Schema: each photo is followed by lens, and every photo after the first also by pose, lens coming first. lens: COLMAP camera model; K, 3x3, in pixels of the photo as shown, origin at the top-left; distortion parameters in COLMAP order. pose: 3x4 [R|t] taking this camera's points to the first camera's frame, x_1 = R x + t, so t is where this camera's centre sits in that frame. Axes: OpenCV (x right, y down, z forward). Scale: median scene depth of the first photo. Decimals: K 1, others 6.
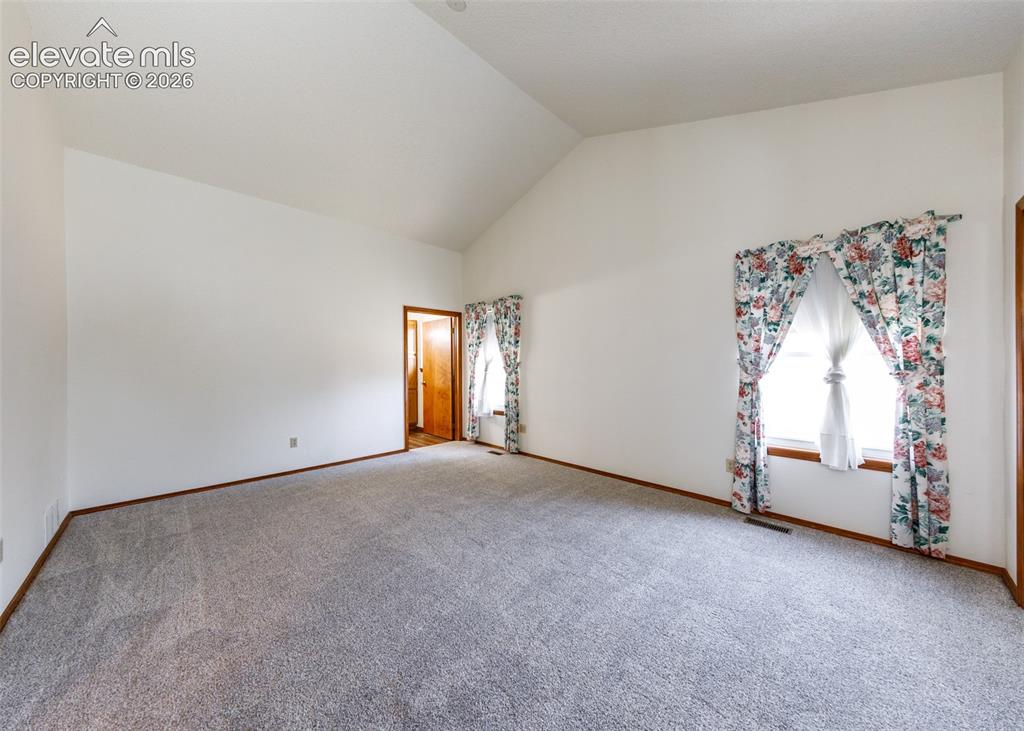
lens RADIAL K [[383.7, 0, 514.9], [0, 383.7, 375.3], [0, 0, 1]] dist [0.000922, 0.000191]
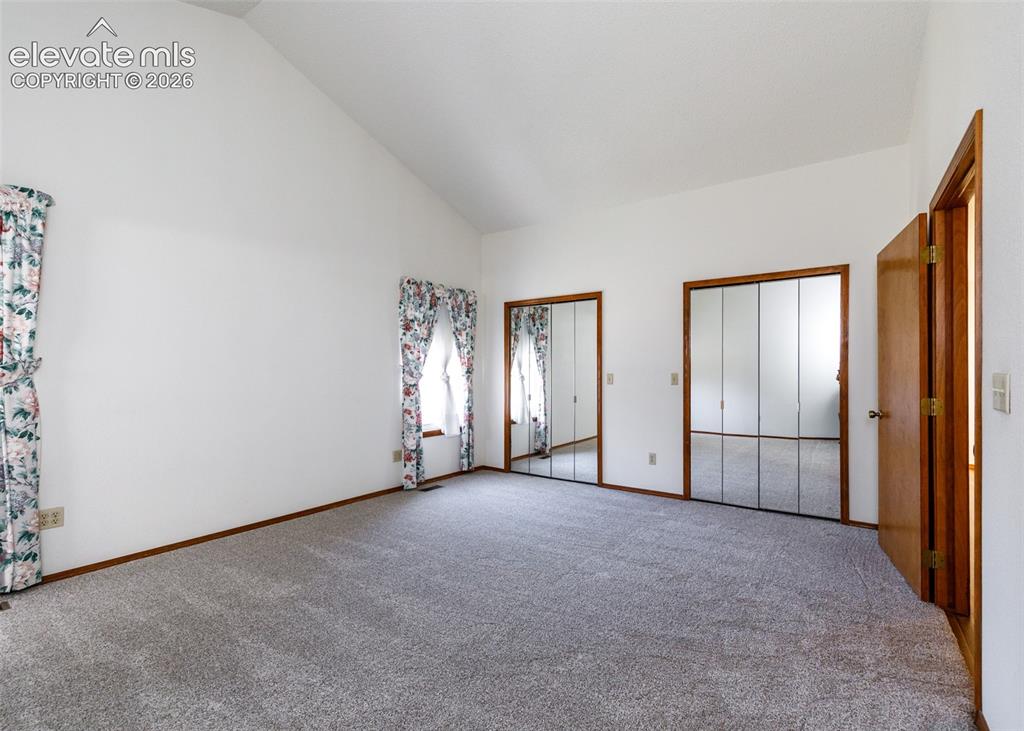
lens RADIAL K [[451.4, 0, 512.0], [0, 451.4, 365.5], [0, 0, 1]] dist [0.000966, 0.000159]
pose [[-0.206721, 0.008851, 0.978360, -0.921655], [0.011663, 0.999910, -0.006582, -0.028625], [-0.978330, 0.010050, -0.206805, 1.001444]]
